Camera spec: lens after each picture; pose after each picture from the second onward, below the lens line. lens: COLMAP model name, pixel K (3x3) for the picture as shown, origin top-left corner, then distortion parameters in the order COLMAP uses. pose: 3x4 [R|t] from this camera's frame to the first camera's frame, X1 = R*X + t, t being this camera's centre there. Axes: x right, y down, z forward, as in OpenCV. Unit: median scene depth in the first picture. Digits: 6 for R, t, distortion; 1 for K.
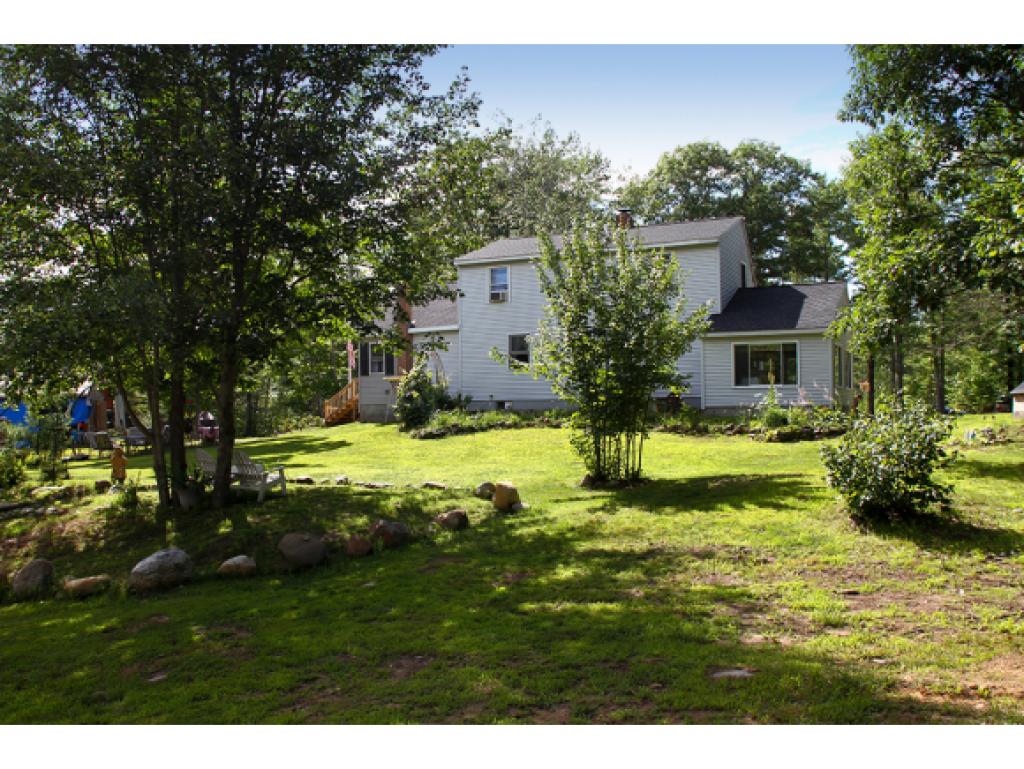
lens RADIAL K [[933.9, 0, 512.0], [0, 933.9, 384.5], [0, 0, 1]] dist [-0.082013, 0.008639]
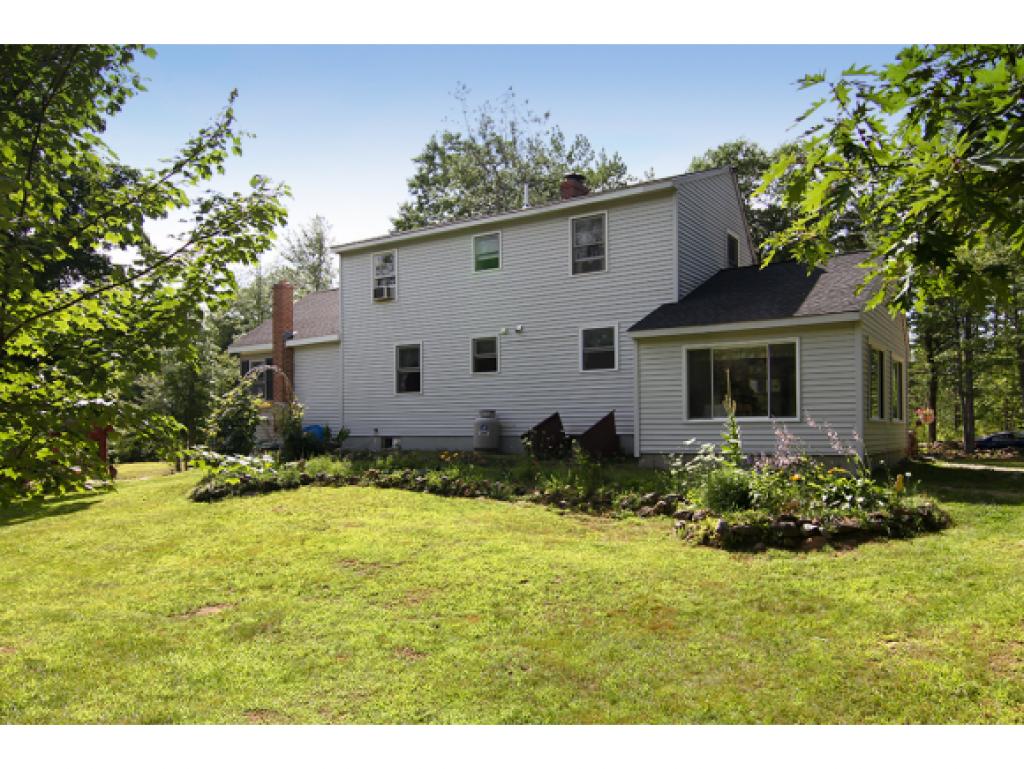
lens RADIAL K [[743.6, 0, 516.7], [0, 743.6, 420.5], [0, 0, 1]] dist [0.033664, -0.000115]
pose [[0.991273, -0.000224, -0.131825, 0.194137], [0.002660, 0.999829, 0.018298, -0.006351], [0.131798, -0.018489, 0.991104, 0.513225]]
